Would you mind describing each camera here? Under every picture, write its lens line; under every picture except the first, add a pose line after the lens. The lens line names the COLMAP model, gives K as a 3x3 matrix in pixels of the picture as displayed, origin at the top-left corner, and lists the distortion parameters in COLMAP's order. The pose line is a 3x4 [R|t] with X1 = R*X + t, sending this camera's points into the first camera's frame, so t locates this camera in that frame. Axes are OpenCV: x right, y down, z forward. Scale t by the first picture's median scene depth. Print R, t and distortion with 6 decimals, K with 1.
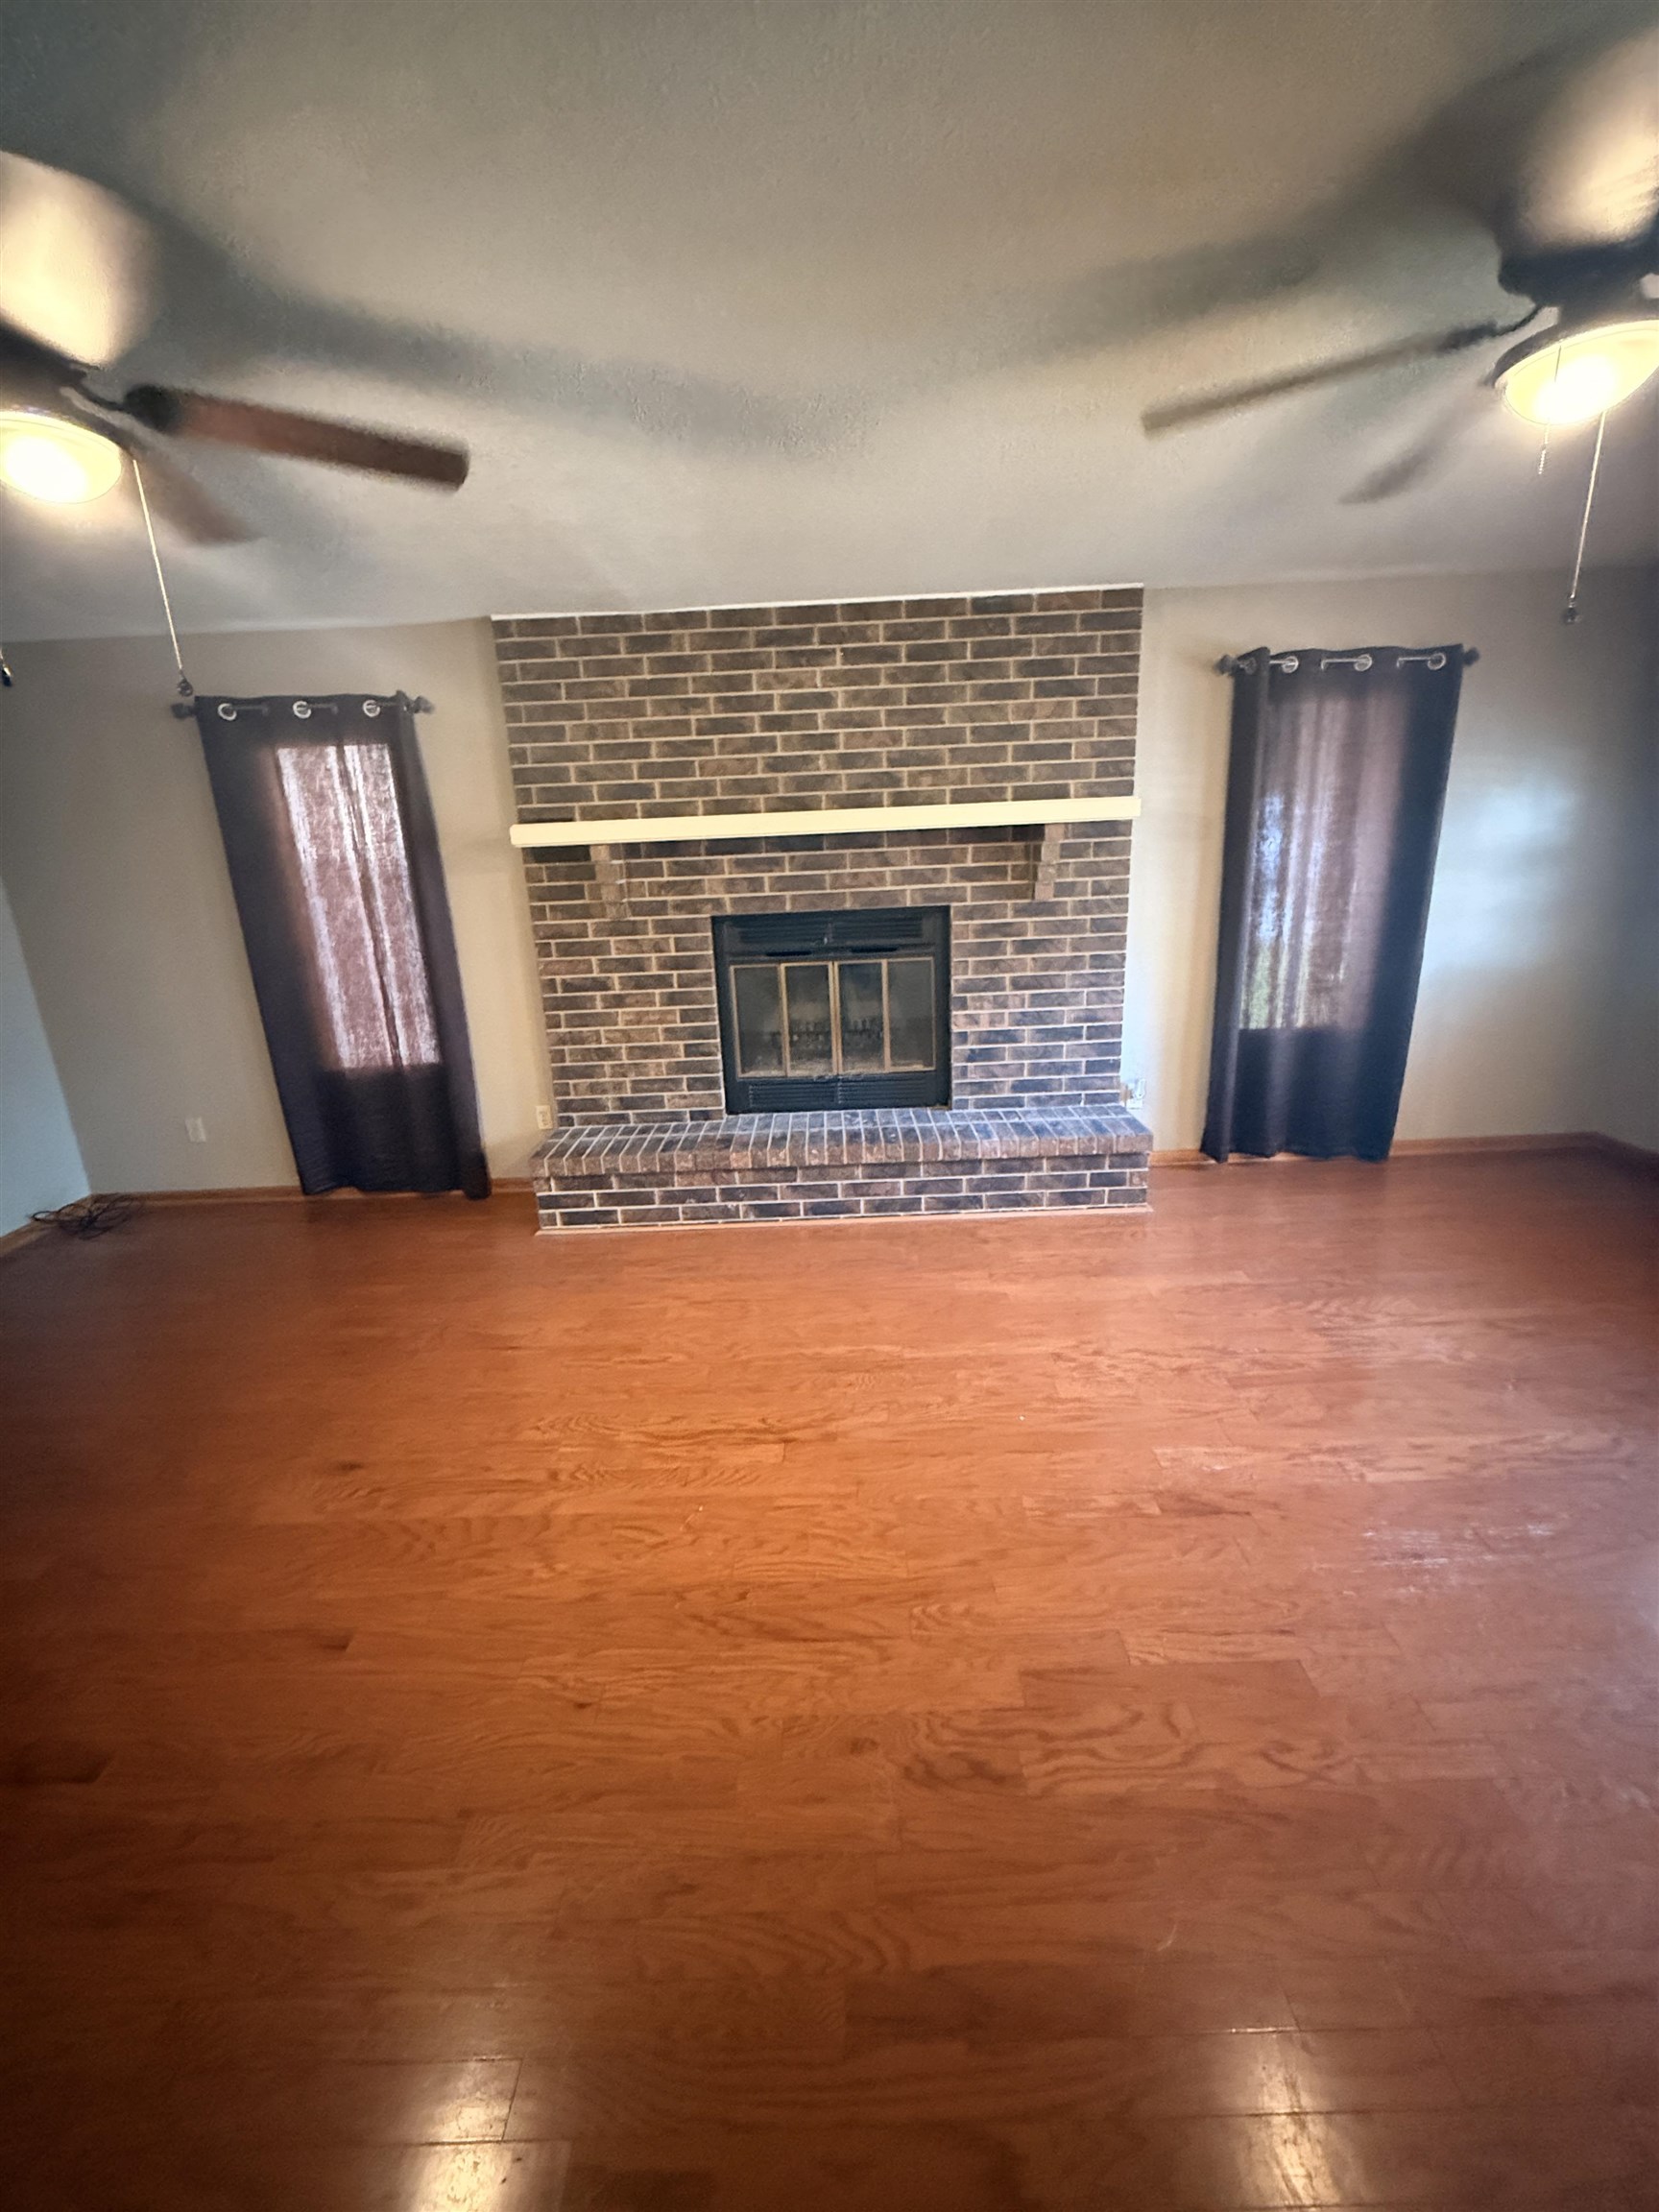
lens RADIAL K [[884.3, 0, 829.0], [0, 884.3, 1101.0], [0, 0, 1]] dist [-0.002595, 0.000190]
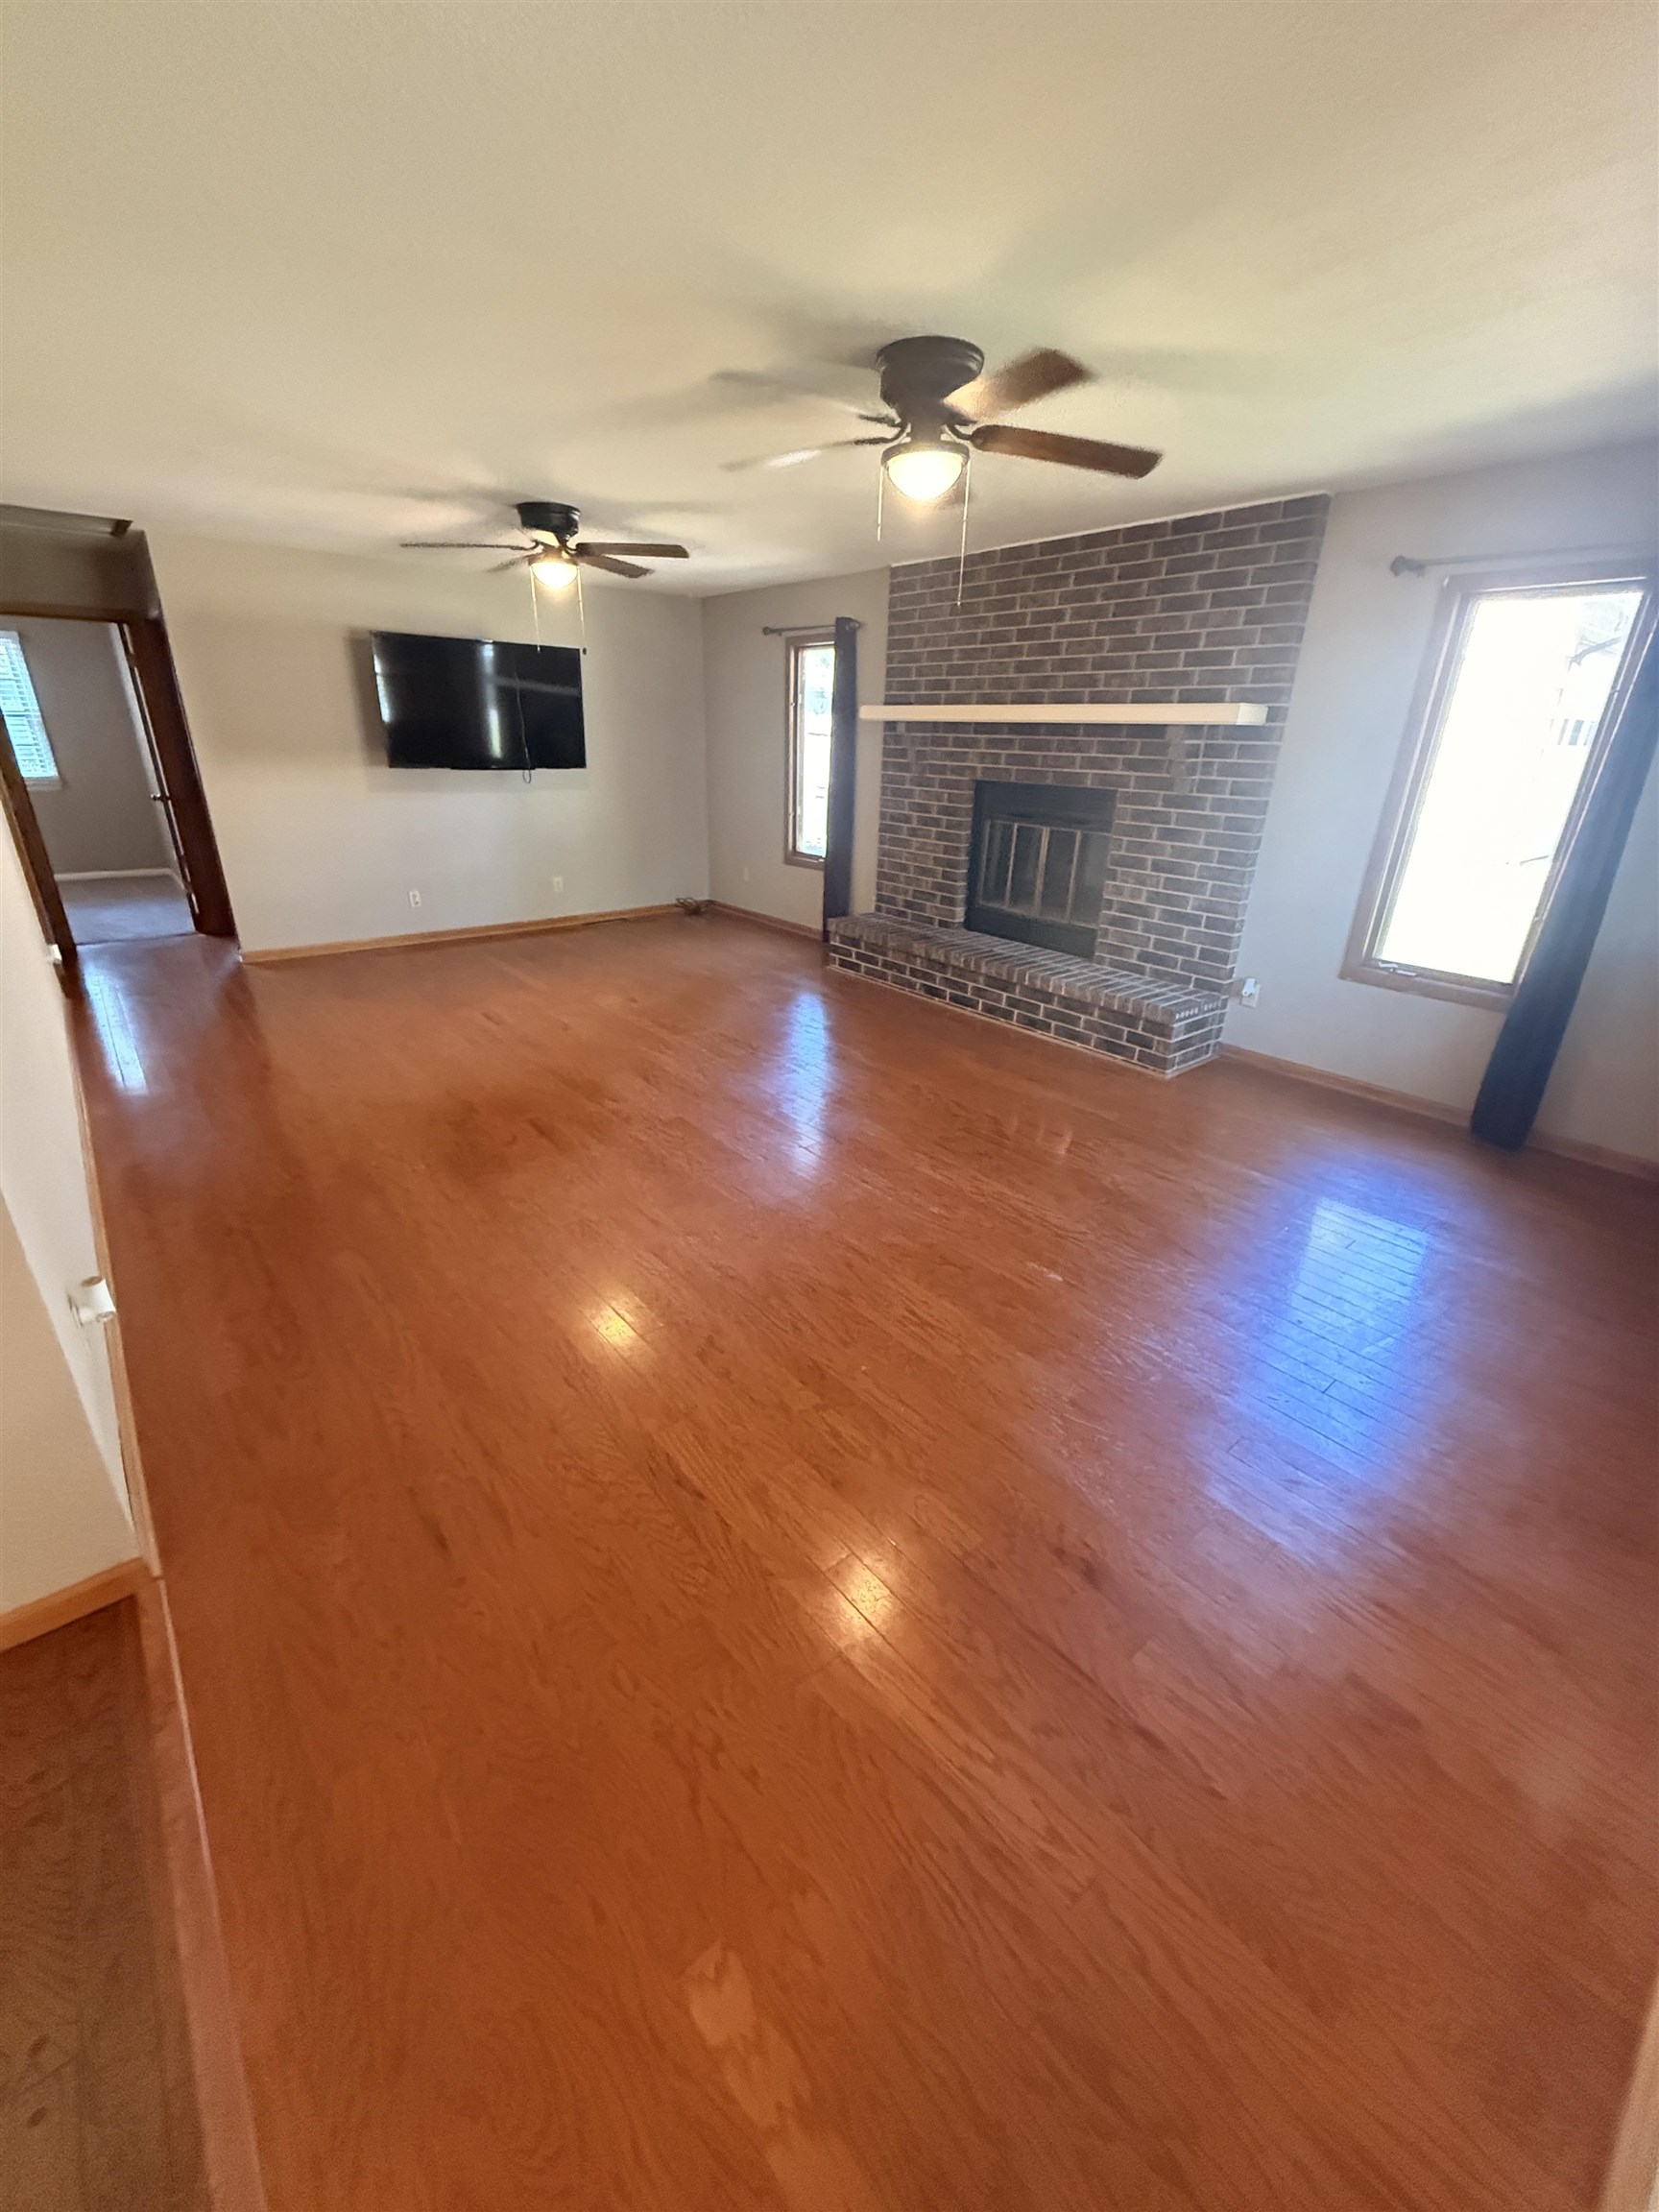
lens RADIAL K [[884.3, 0, 827.7], [0, 884.3, 1108.5], [0, 0, 1]] dist [-0.002595, 0.000190]
pose [[0.630946, 0.357273, -0.688668, 0.892643], [-0.261576, 0.933645, 0.244713, -0.006019], [0.730401, 0.025739, 0.682534, -0.109291]]
